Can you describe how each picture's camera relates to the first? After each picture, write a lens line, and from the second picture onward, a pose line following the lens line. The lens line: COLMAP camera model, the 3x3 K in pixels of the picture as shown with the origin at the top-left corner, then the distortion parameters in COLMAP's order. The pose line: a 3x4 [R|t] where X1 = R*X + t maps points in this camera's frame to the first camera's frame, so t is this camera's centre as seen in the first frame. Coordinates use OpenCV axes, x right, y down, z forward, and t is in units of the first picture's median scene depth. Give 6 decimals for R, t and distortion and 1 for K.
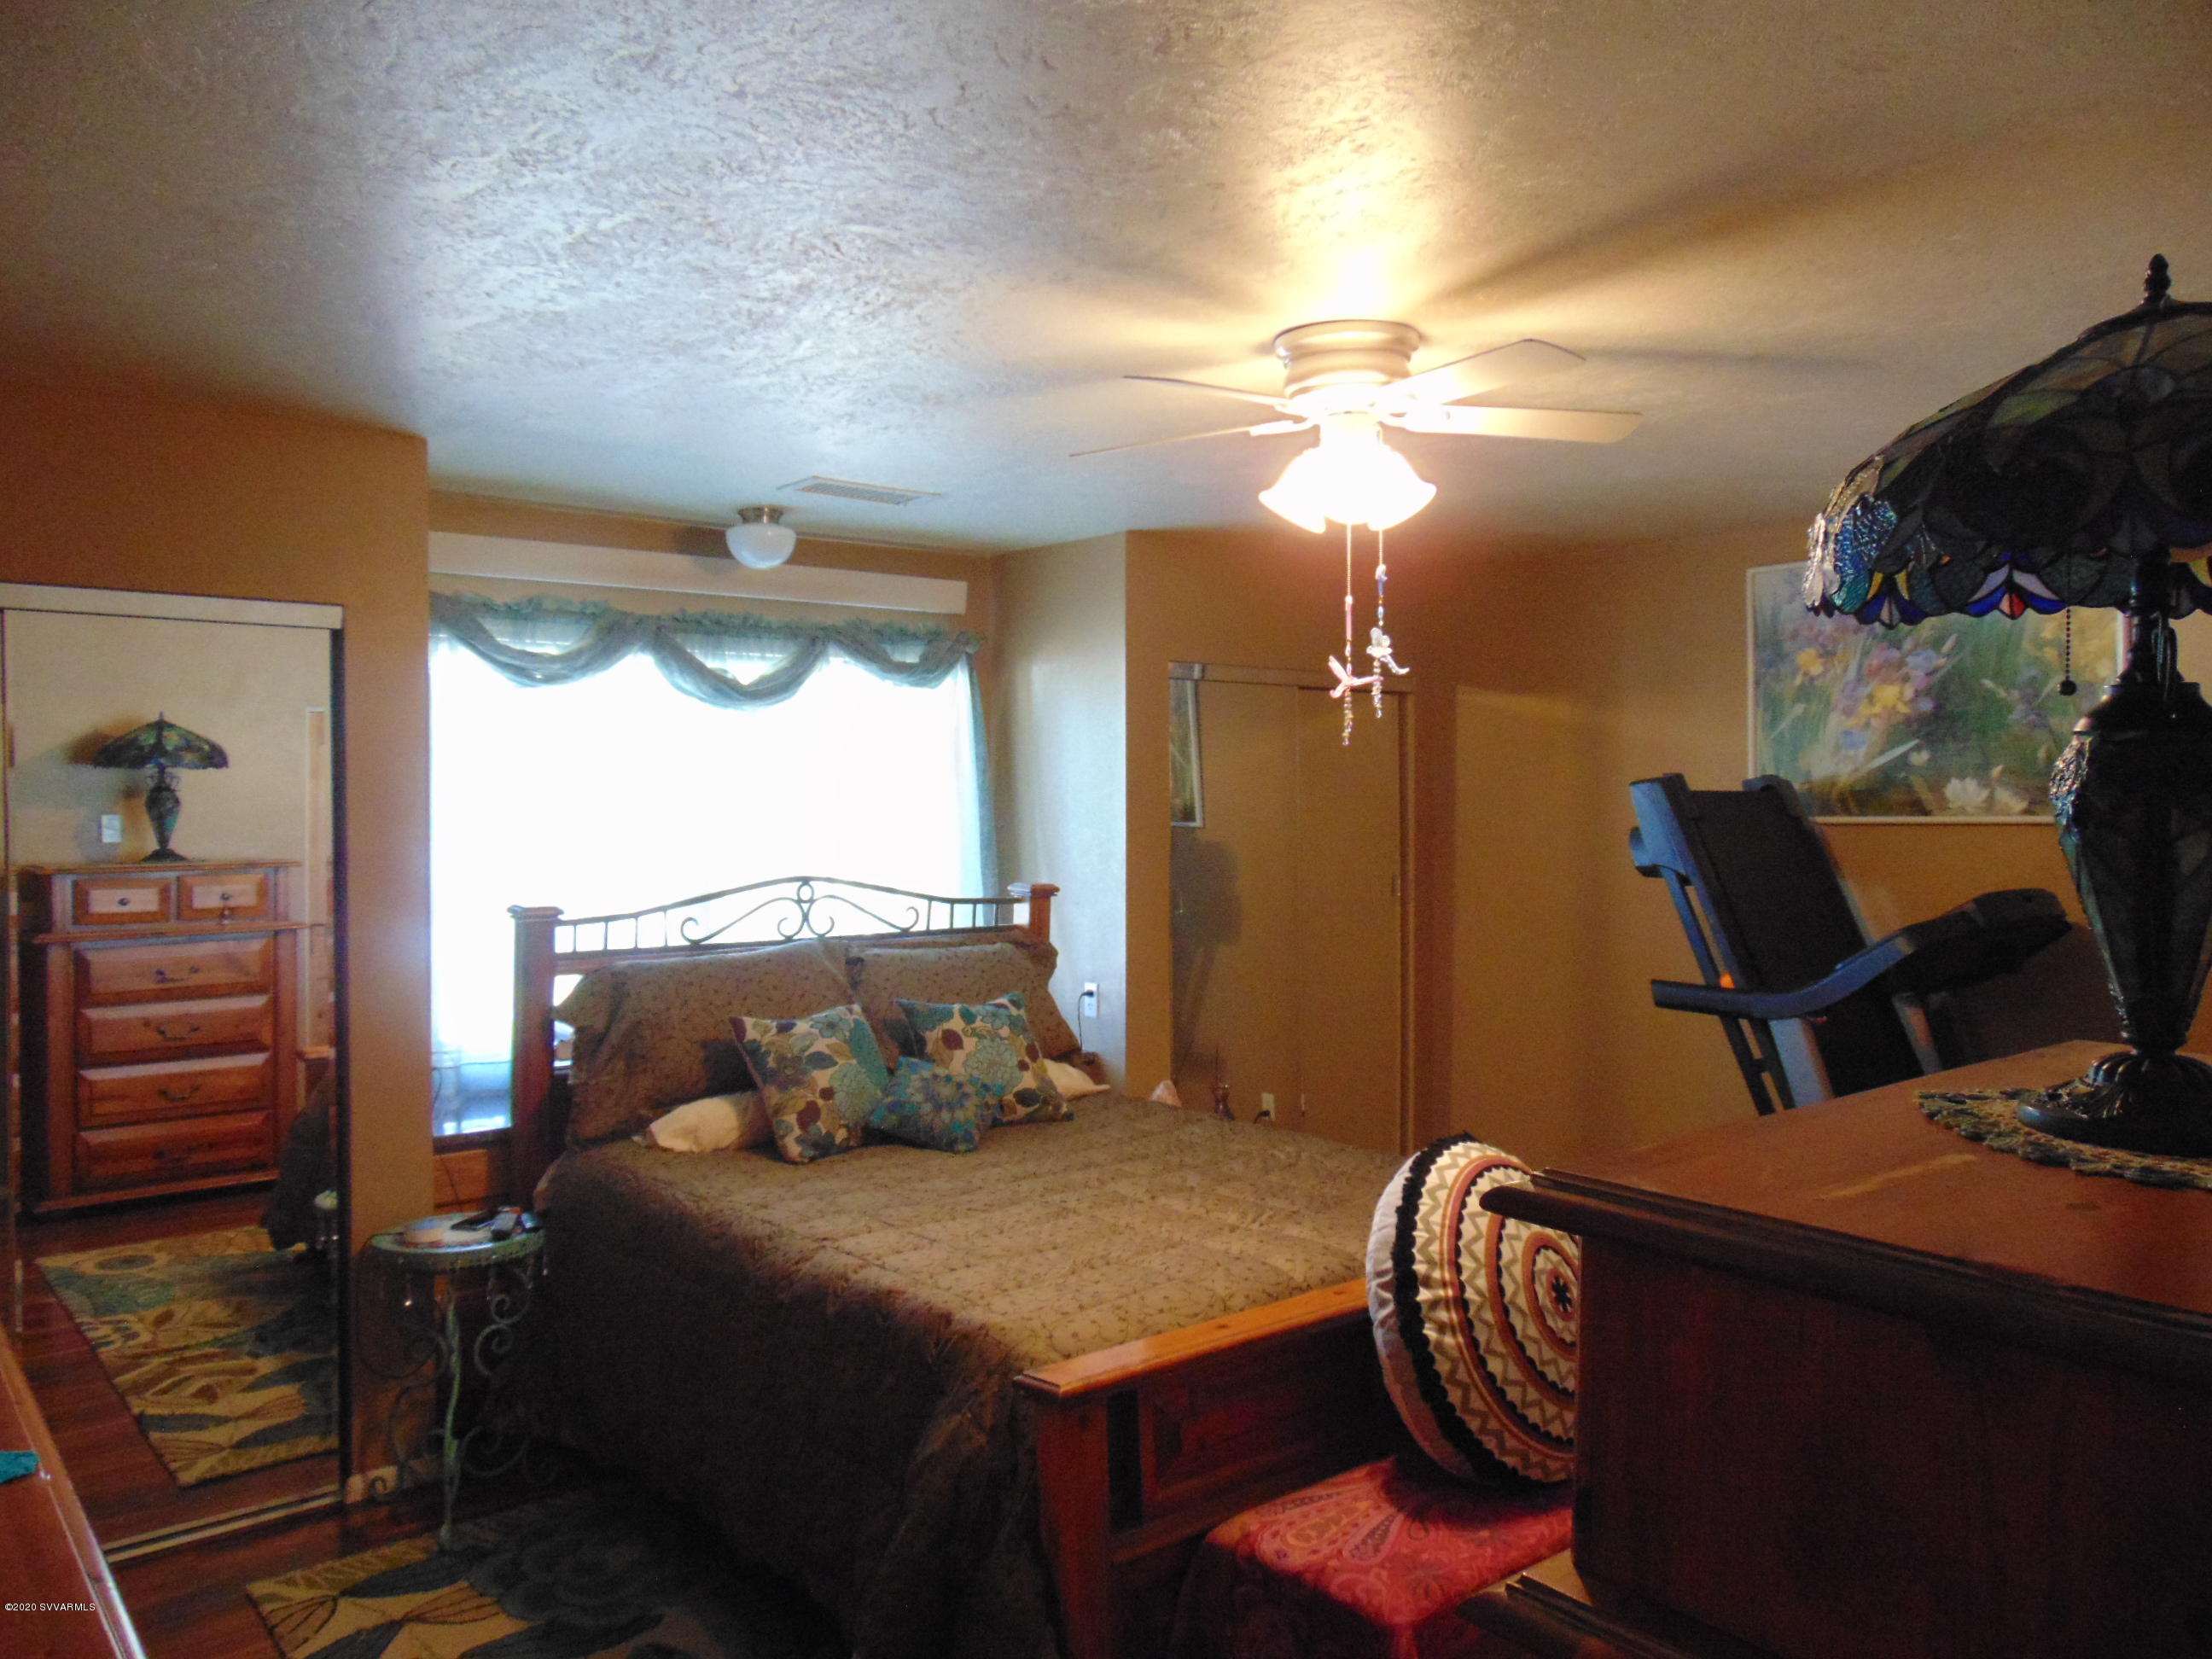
lens RADIAL K [[1651.1, 0, 1092.8], [0, 1651.1, 820.3], [0, 0, 1]] dist [-0.036341, 0.083195]
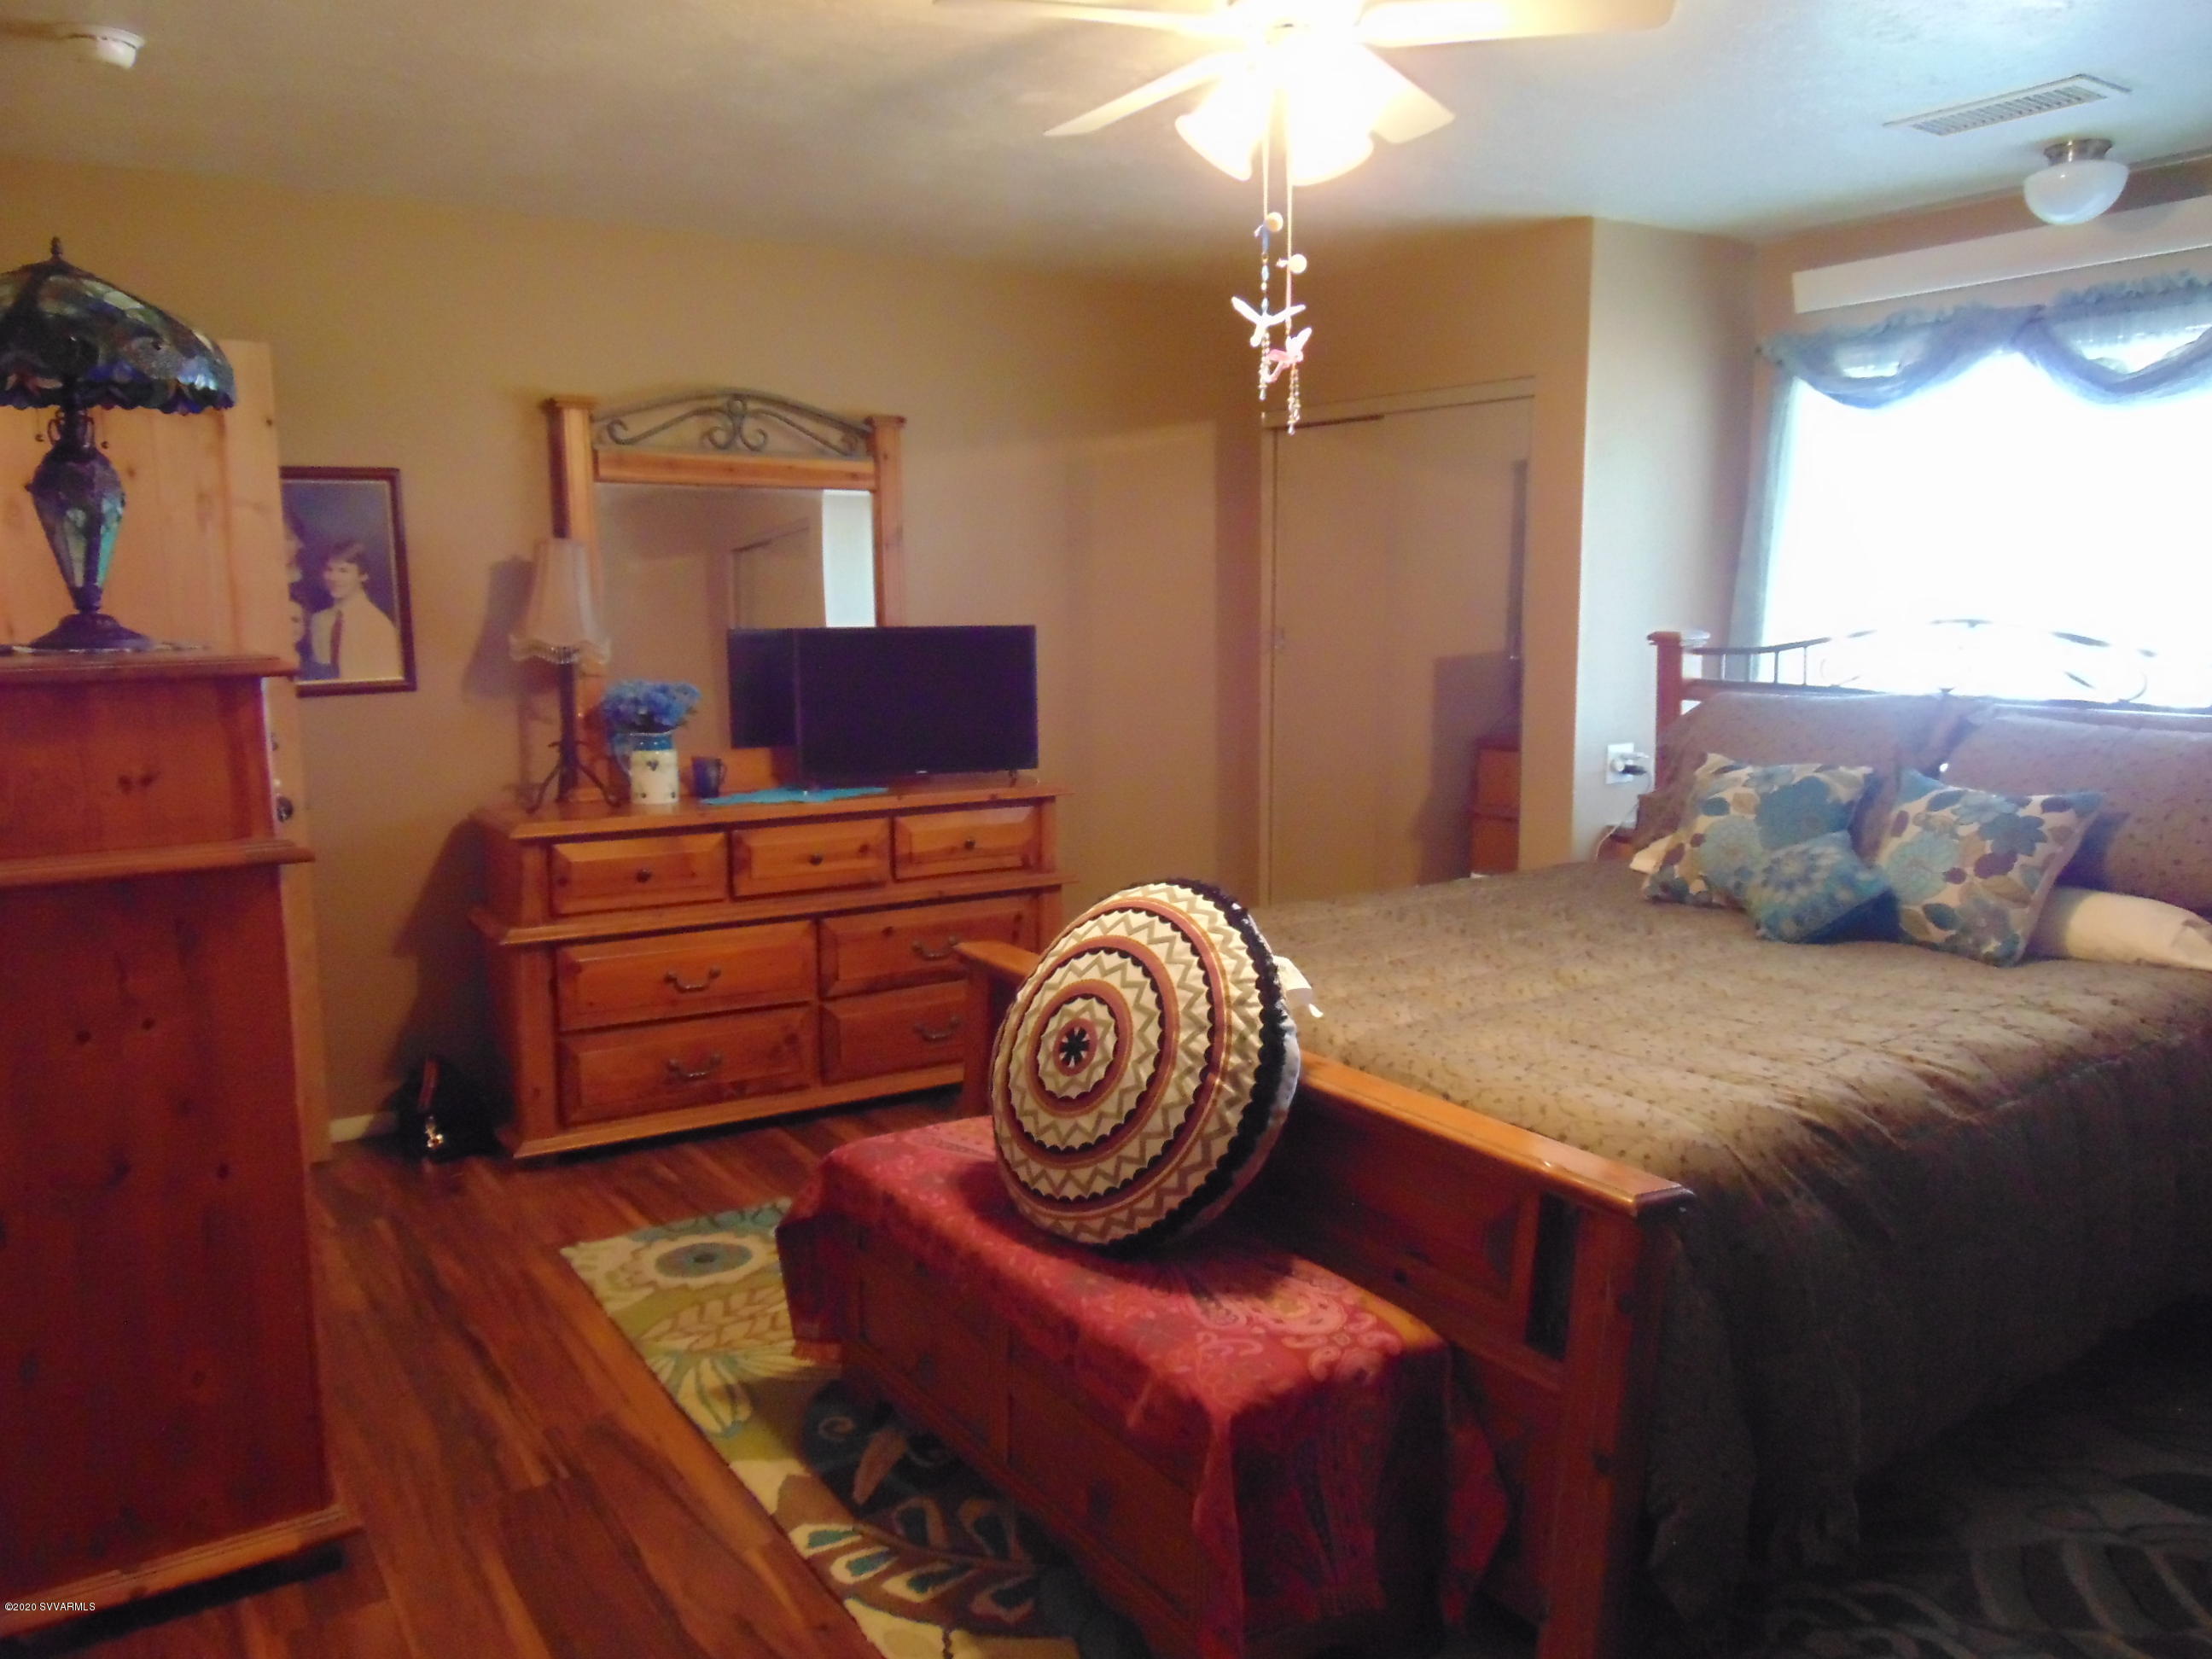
lens RADIAL K [[1651.1, 0, 1092.8], [0, 1651.1, 820.3], [0, 0, 1]] dist [-0.036341, 0.083195]
pose [[-0.110469, 0.140875, -0.983845, 0.680704], [-0.010770, 0.989676, 0.142919, 0.021151], [0.993821, 0.026384, -0.107812, 0.650048]]
